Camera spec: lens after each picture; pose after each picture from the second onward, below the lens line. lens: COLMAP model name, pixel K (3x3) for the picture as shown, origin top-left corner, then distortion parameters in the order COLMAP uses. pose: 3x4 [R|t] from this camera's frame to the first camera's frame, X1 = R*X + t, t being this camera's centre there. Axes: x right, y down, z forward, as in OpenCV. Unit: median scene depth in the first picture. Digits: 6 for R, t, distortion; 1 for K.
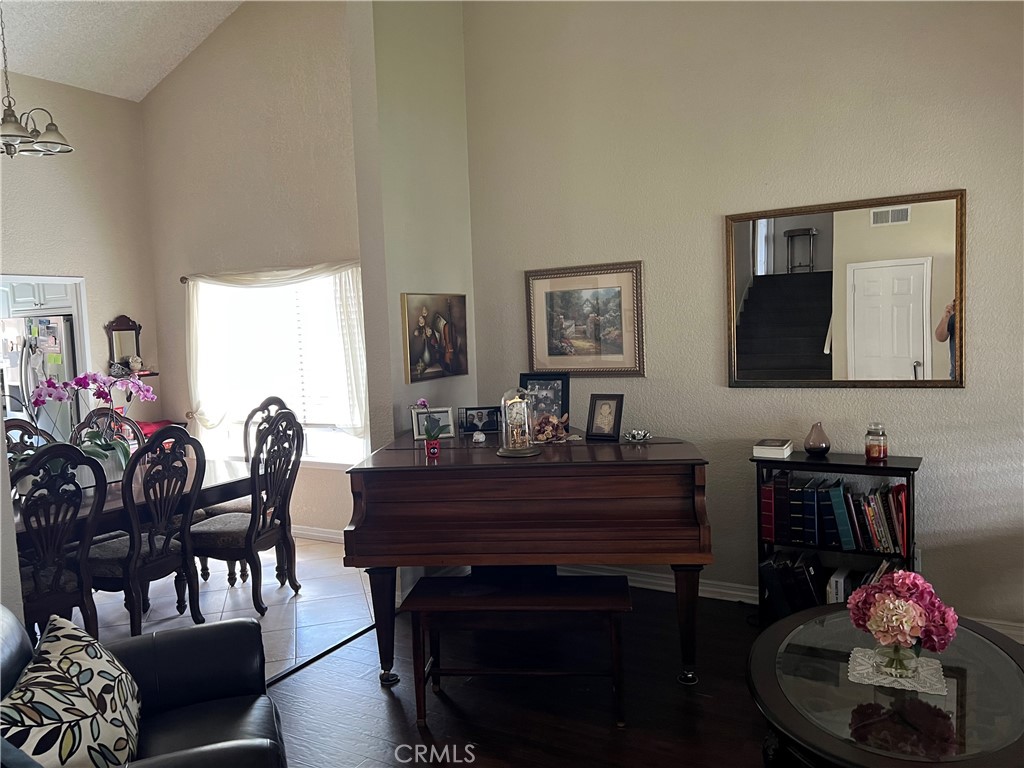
lens RADIAL K [[756.7, 0, 510.2], [0, 756.7, 382.4], [0, 0, 1]] dist [0.044757, -0.050079]
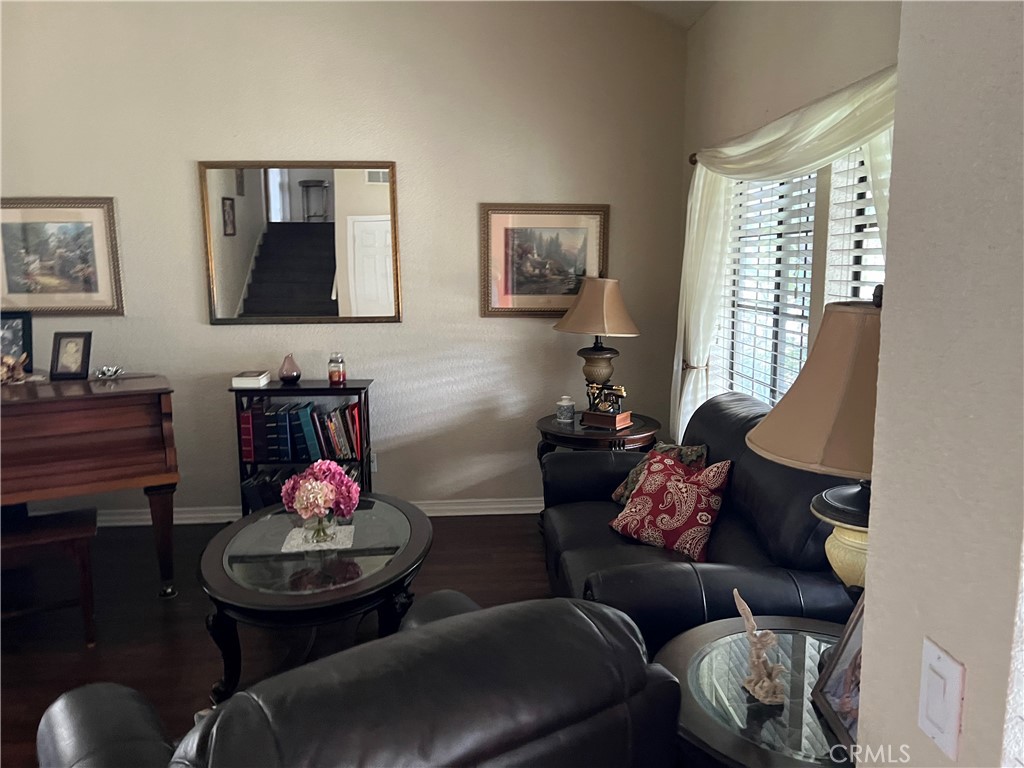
lens RADIAL K [[754.6, 0, 529.9], [0, 754.6, 374.9], [0, 0, 1]] dist [-0.001817, -0.000459]
pose [[0.818802, -0.048172, 0.572051, 0.048703], [0.014503, 0.997891, 0.063274, 0.017197], [-0.573892, -0.043513, 0.817774, -0.131392]]
